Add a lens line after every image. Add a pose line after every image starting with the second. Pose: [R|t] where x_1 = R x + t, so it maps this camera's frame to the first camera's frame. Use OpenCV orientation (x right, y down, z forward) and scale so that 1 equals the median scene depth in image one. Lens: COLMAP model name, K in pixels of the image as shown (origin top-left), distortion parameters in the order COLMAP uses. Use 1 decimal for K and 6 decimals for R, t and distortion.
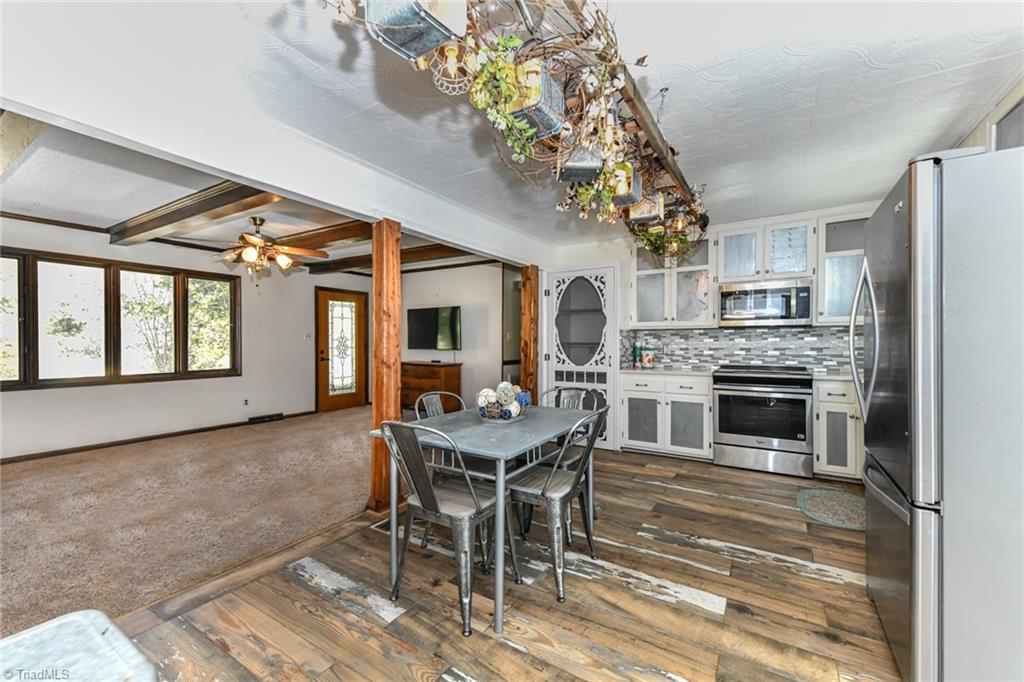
lens RADIAL K [[412.9, 0, 509.1], [0, 412.9, 342.0], [0, 0, 1]] dist [0.017975, -0.007113]
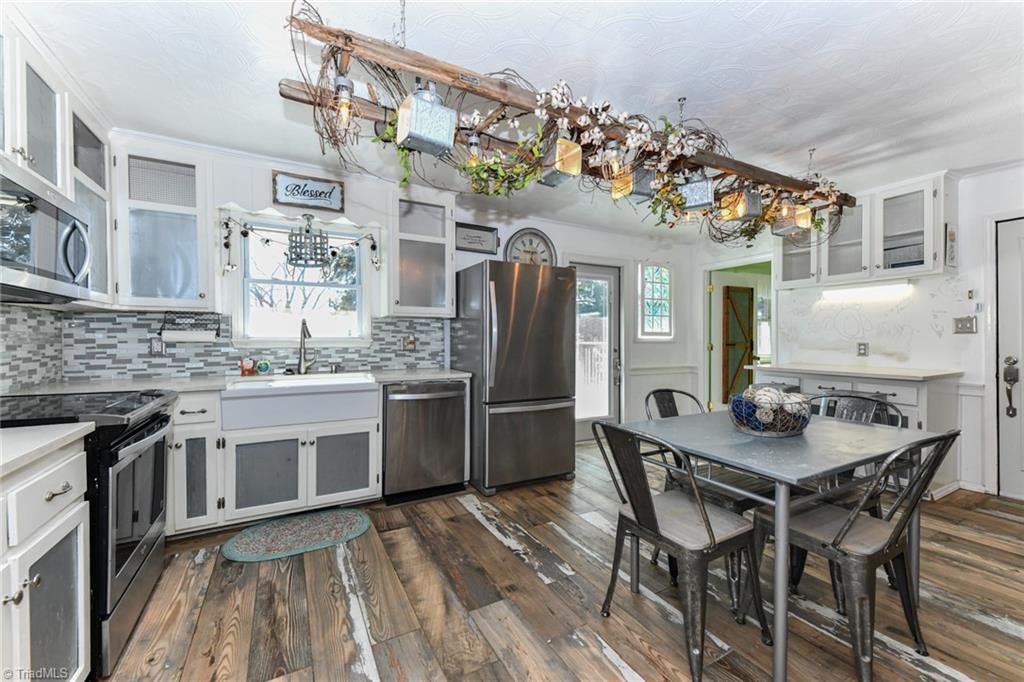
lens RADIAL K [[412.9, 0, 509.1], [0, 412.9, 342.0], [0, 0, 1]] dist [0.017975, -0.007113]
pose [[-0.871596, -0.001936, 0.490221, 0.026708], [0.005836, 0.999880, 0.014324, 0.005620], [-0.490190, 0.015345, -0.871480, 1.640788]]
